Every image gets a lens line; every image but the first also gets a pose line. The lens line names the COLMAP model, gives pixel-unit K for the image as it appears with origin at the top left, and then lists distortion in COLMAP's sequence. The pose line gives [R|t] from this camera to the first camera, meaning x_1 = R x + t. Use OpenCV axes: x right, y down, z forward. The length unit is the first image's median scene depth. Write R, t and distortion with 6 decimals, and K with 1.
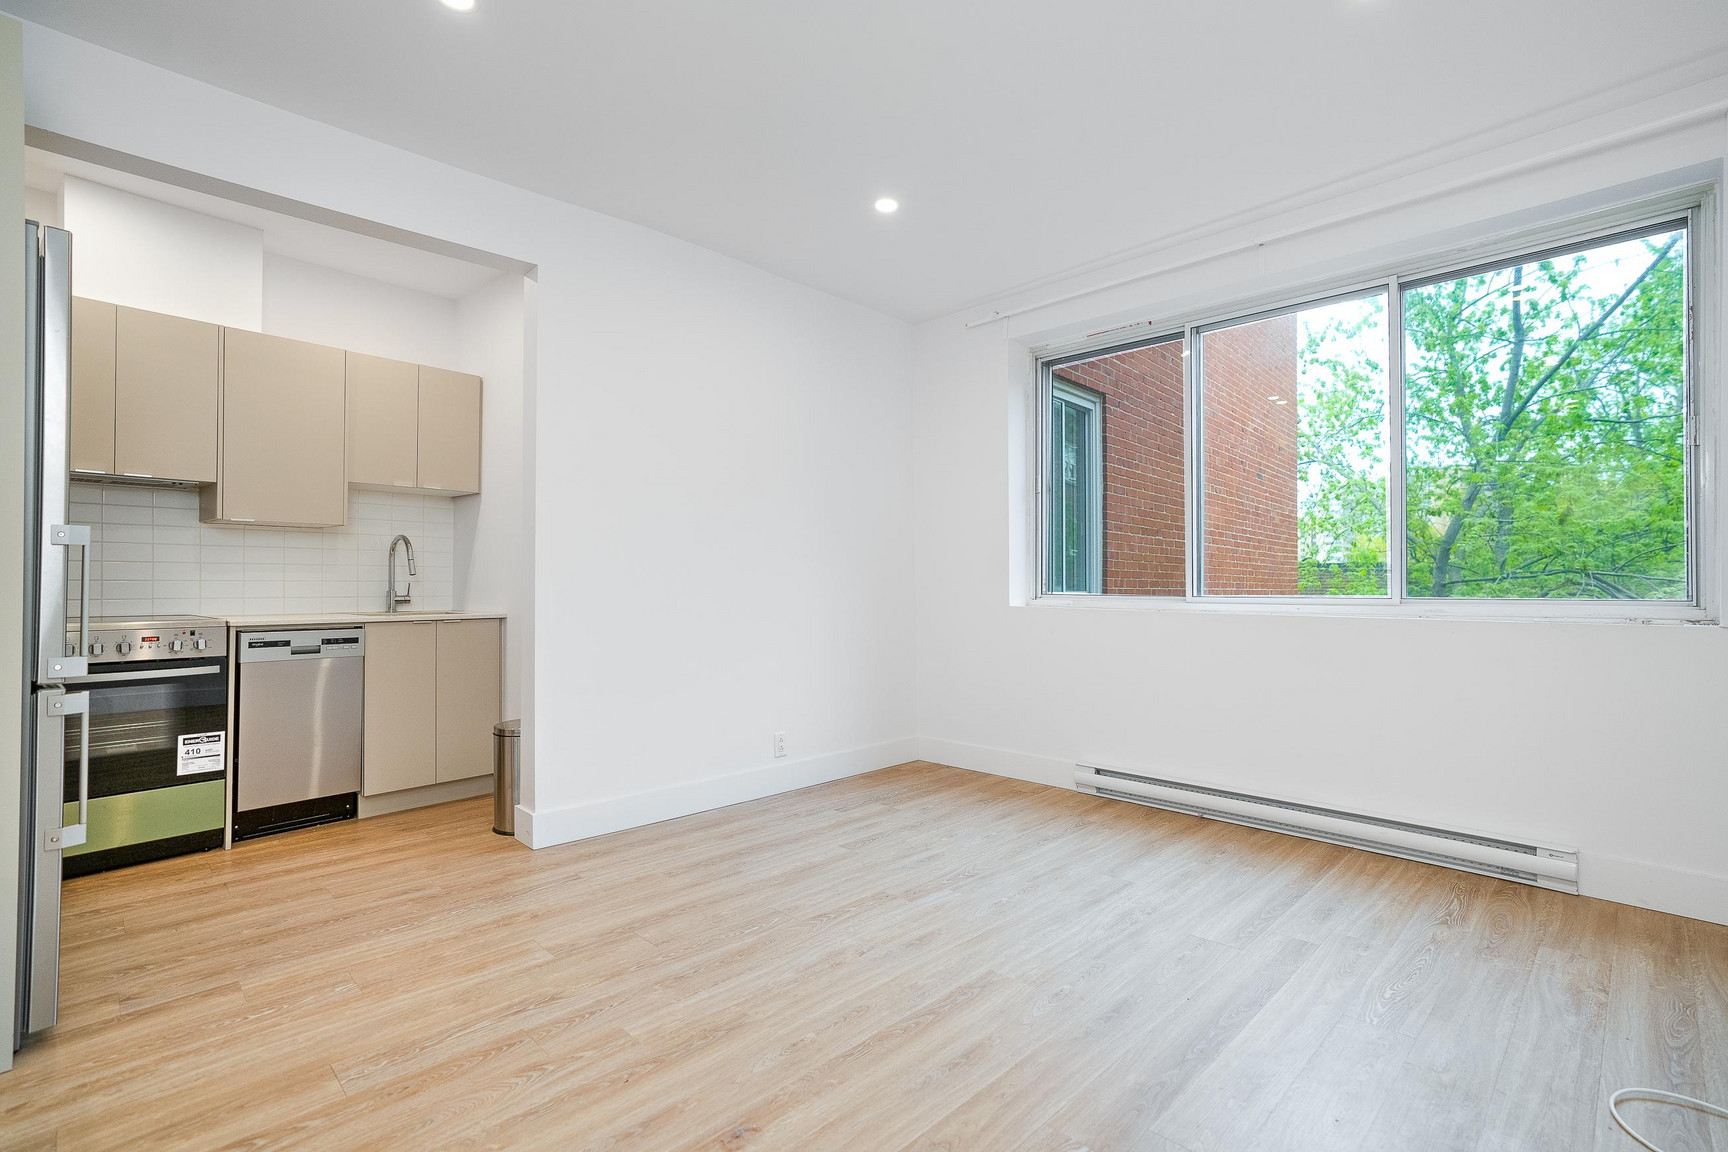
lens RADIAL K [[805.7, 0, 872.1], [0, 805.7, 577.2], [0, 0, 1]] dist [-0.042077, 0.028663]
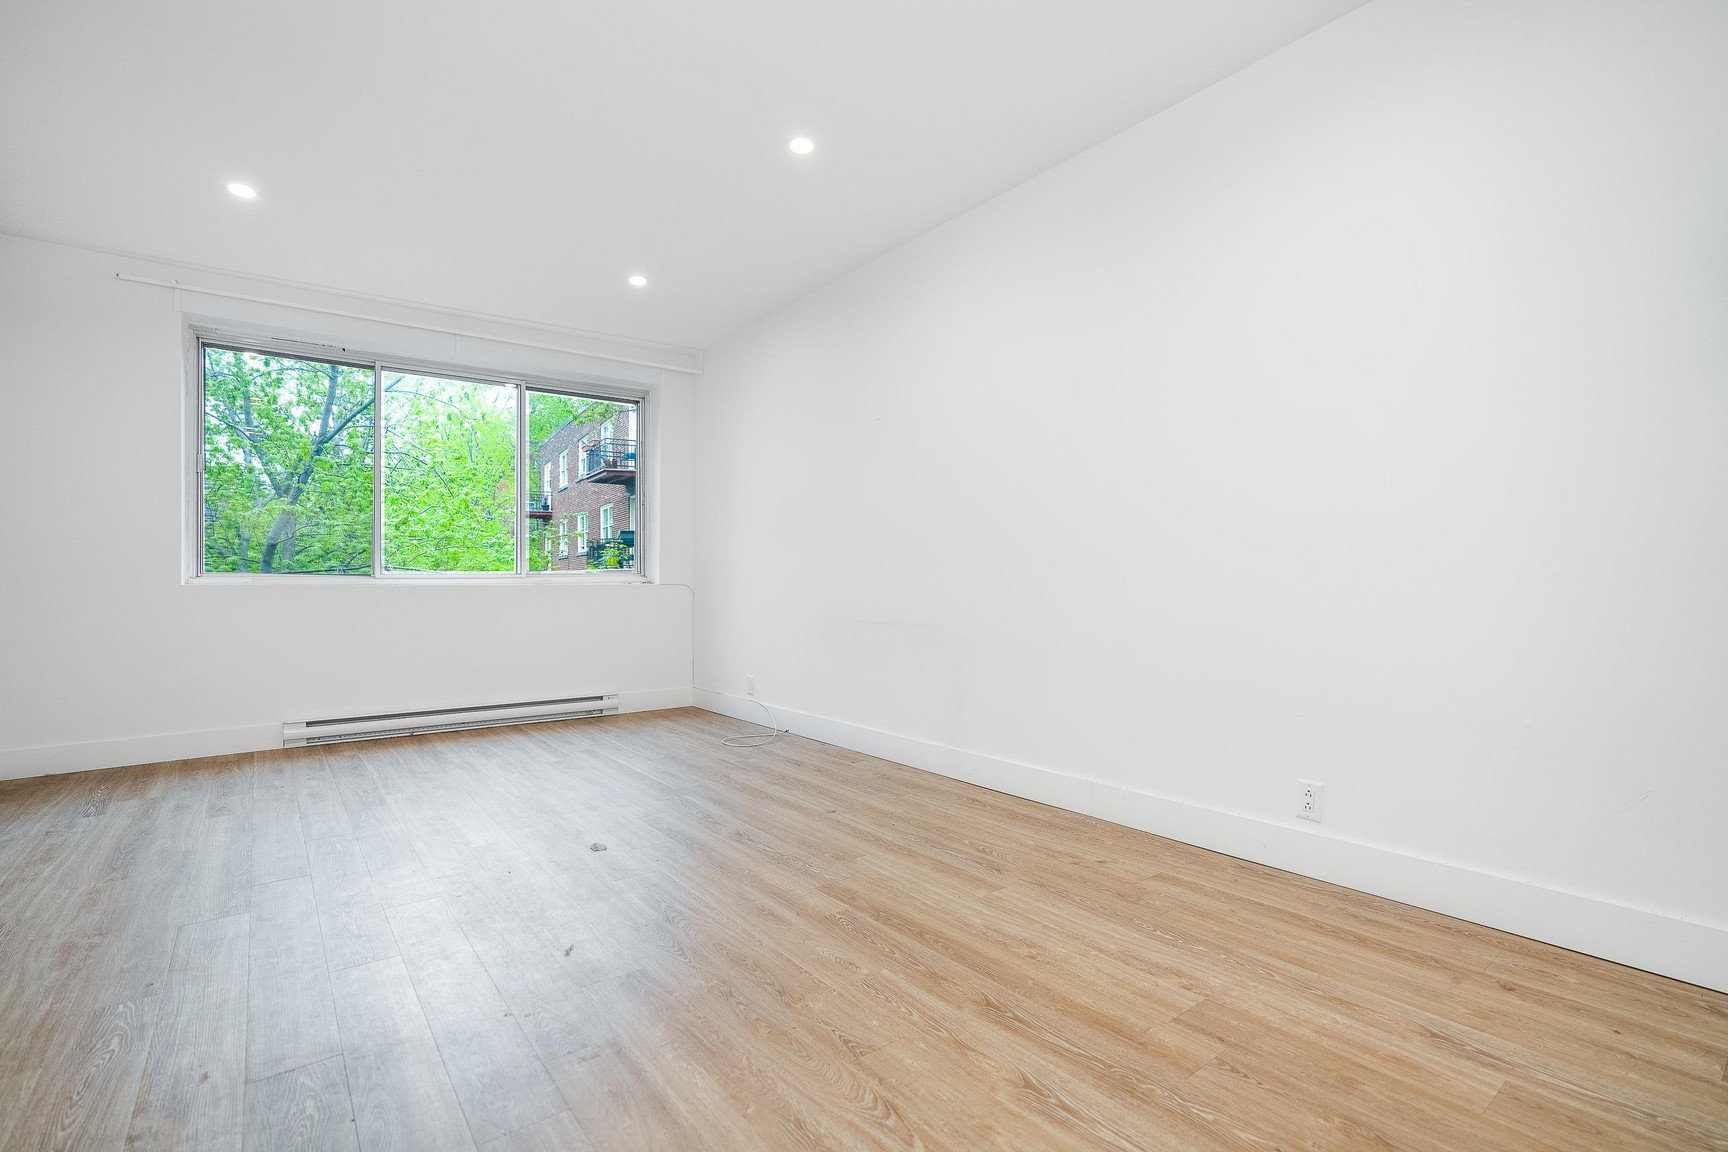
lens RADIAL K [[794.7, 0, 868.4], [0, 794.7, 582.8], [0, 0, 1]] dist [-0.043297, 0.028379]
pose [[0.124539, -0.003229, 0.992210, -0.932657], [-0.004309, 0.999984, 0.003795, 0.037198], [-0.992205, -0.004749, 0.124523, 0.070476]]
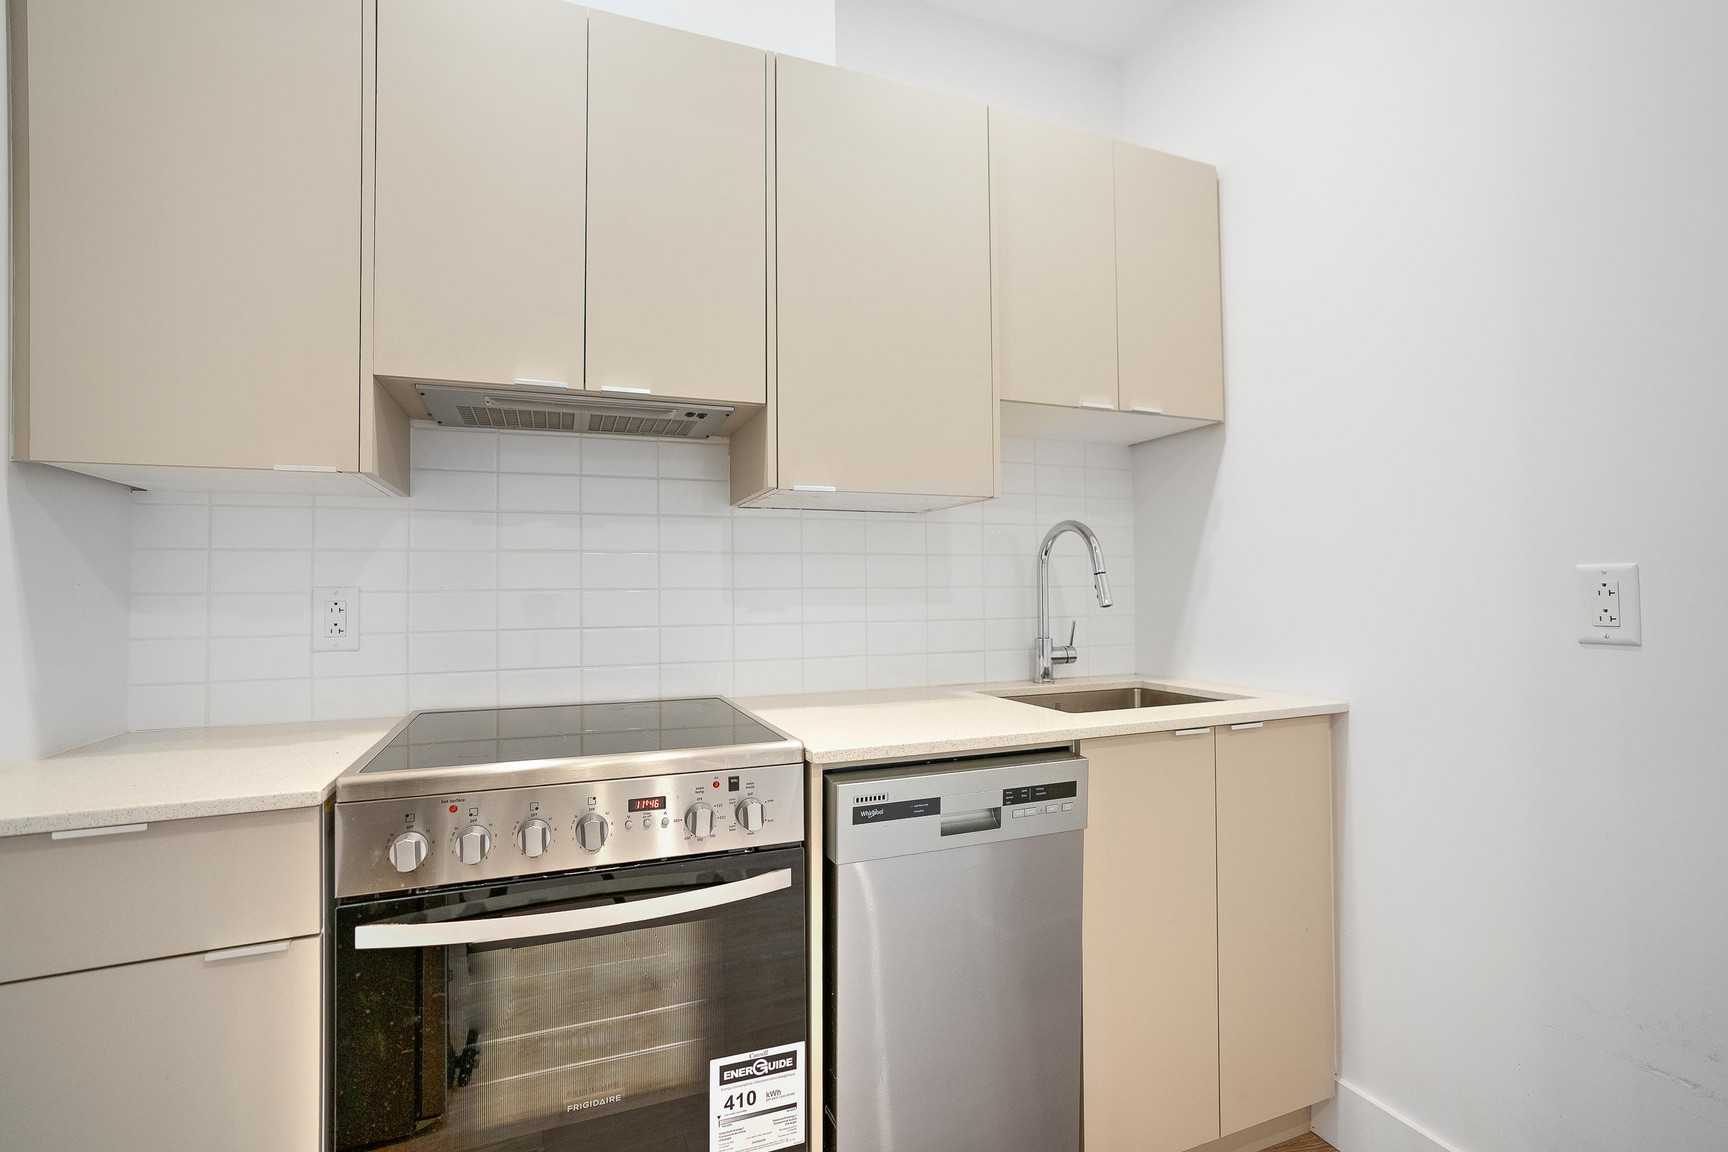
lens RADIAL K [[788.8, 0, 873.6], [0, 788.8, 580.7], [0, 0, 1]] dist [-0.038107, 0.021983]
pose [[0.873997, -0.017158, -0.485628, -0.609418], [0.015918, 0.999851, -0.006678, -0.020680], [0.485670, -0.001893, 0.874140, 0.699224]]
